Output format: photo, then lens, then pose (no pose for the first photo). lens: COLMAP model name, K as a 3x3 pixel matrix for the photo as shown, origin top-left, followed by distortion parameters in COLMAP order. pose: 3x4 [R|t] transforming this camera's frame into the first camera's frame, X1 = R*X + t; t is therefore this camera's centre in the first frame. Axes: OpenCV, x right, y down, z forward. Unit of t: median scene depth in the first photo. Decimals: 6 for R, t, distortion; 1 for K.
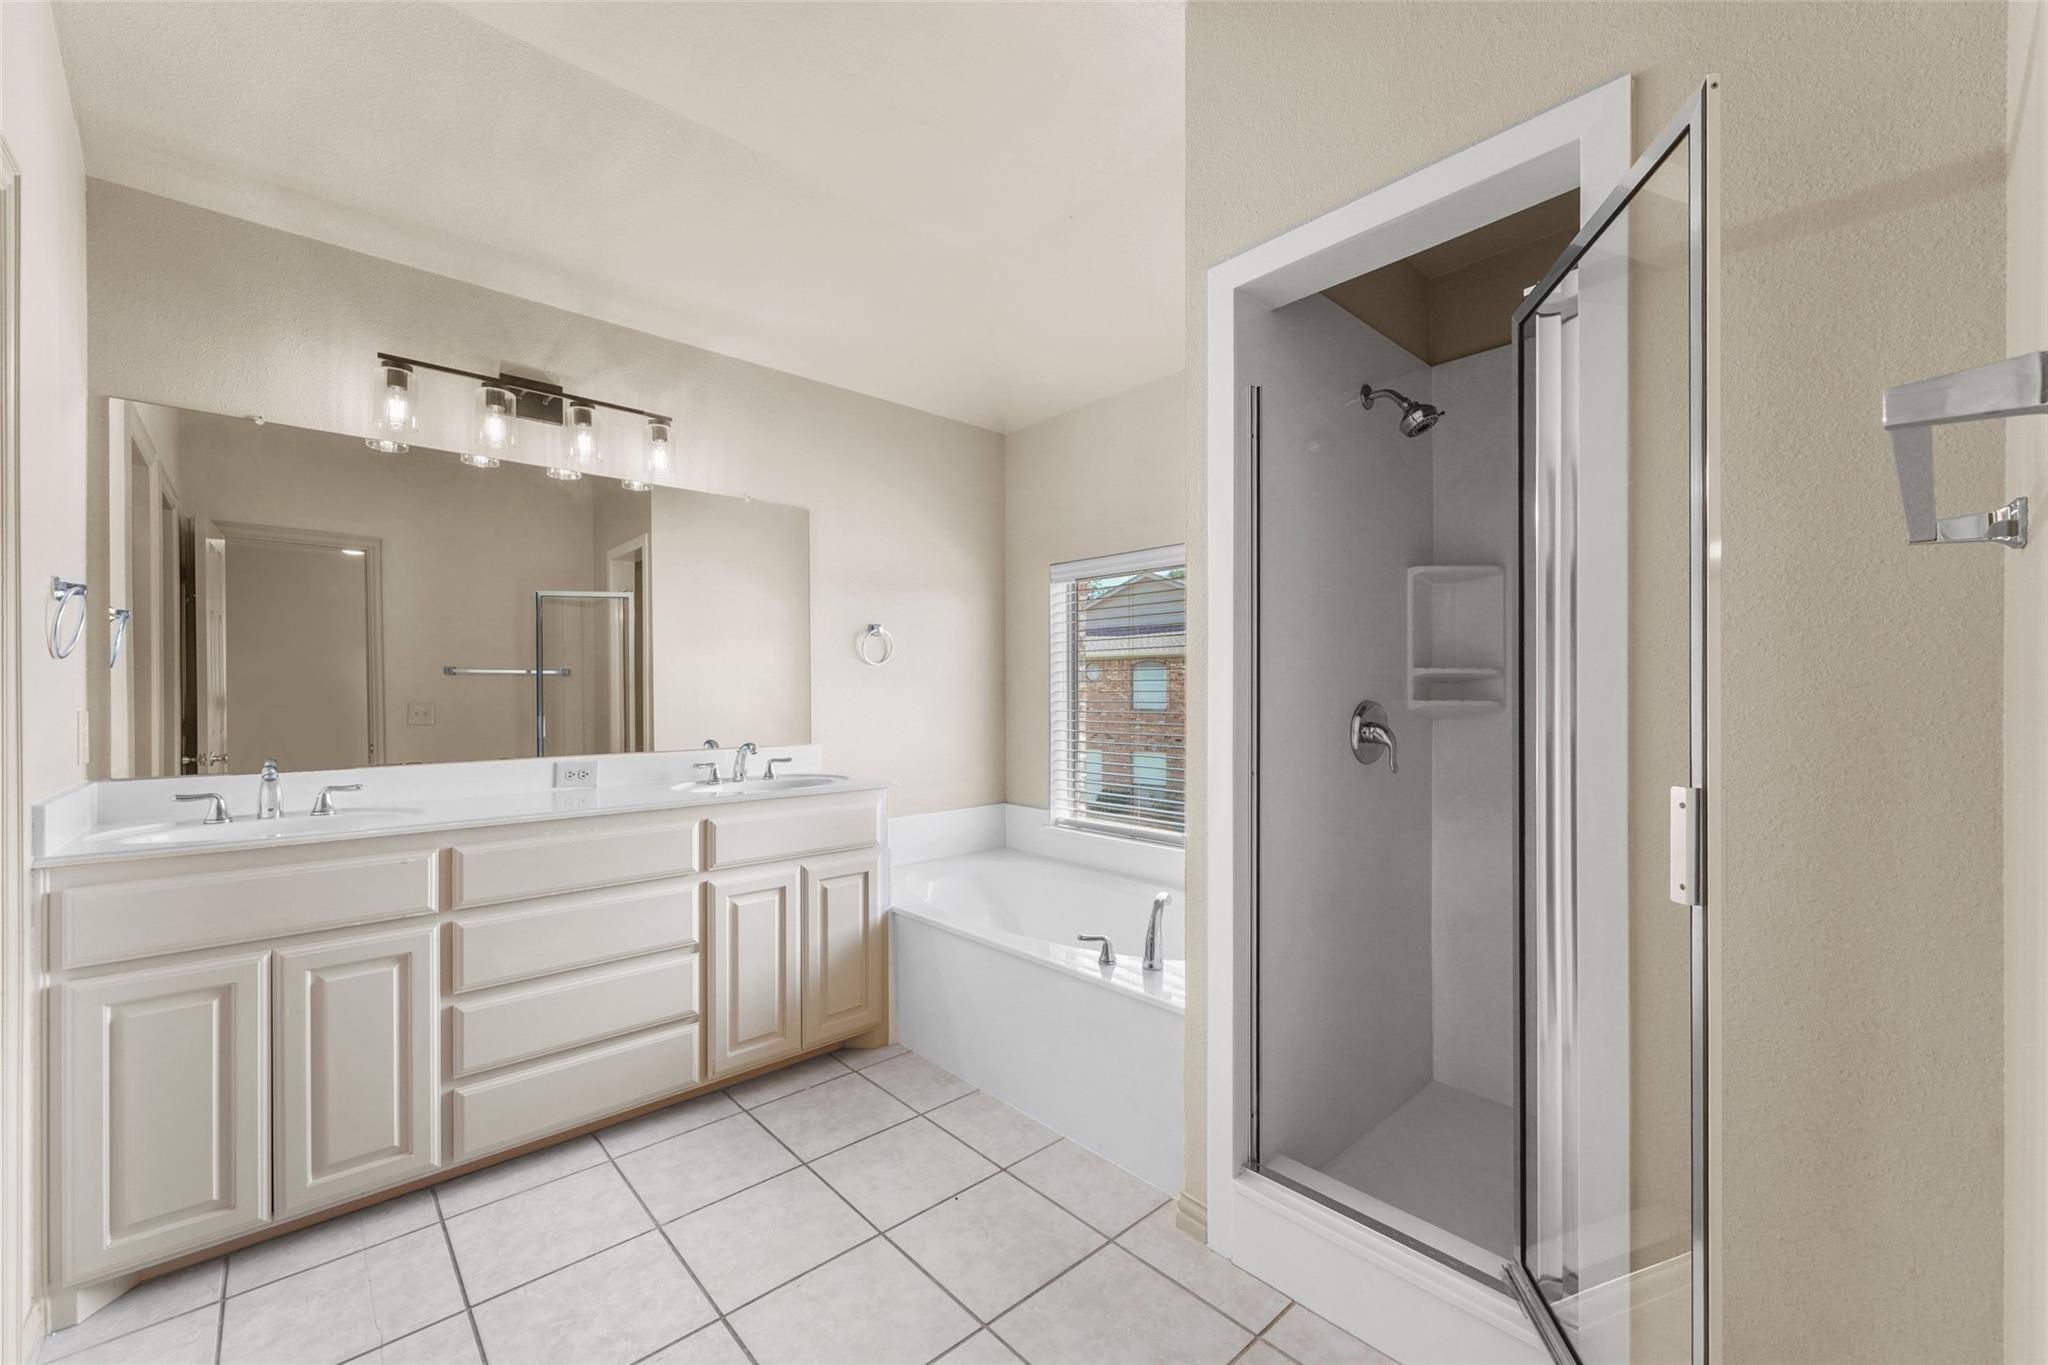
lens RADIAL K [[814.5, 0, 1022.7], [0, 814.5, 689.0], [0, 0, 1]] dist [0.000177, -0.000364]
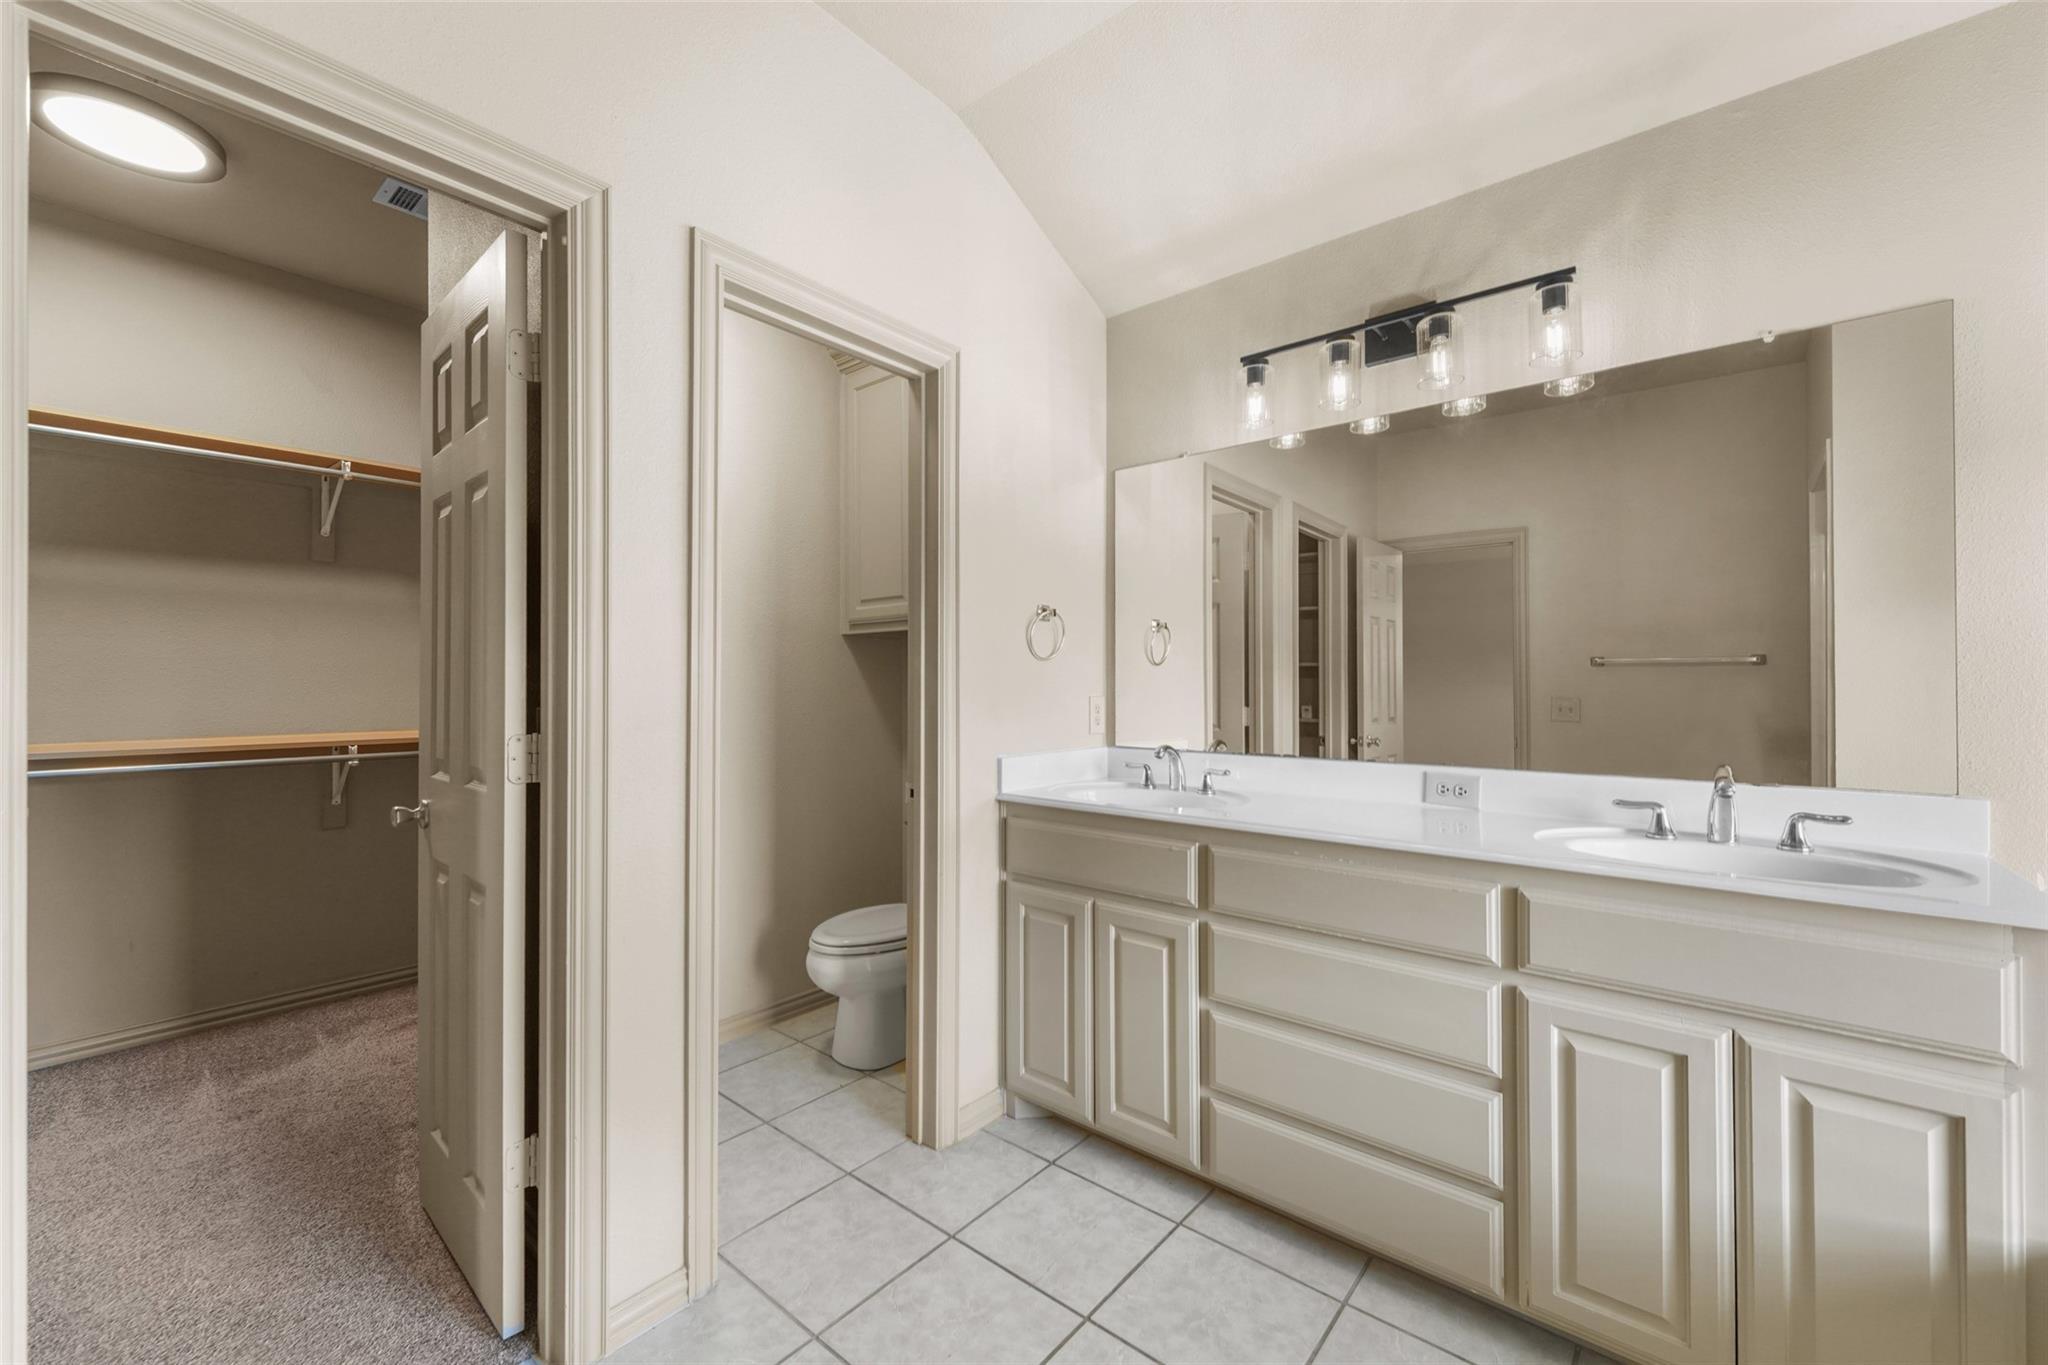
lens RADIAL K [[814.5, 0, 1020.9], [0, 814.5, 678.1], [0, 0, 1]] dist [0.000177, -0.000364]
pose [[0.122744, -0.006254, -0.992419, 0.190903], [0.000204, 0.999980, -0.006276, 0.003344], [0.992438, 0.000568, 0.122742, 0.554863]]
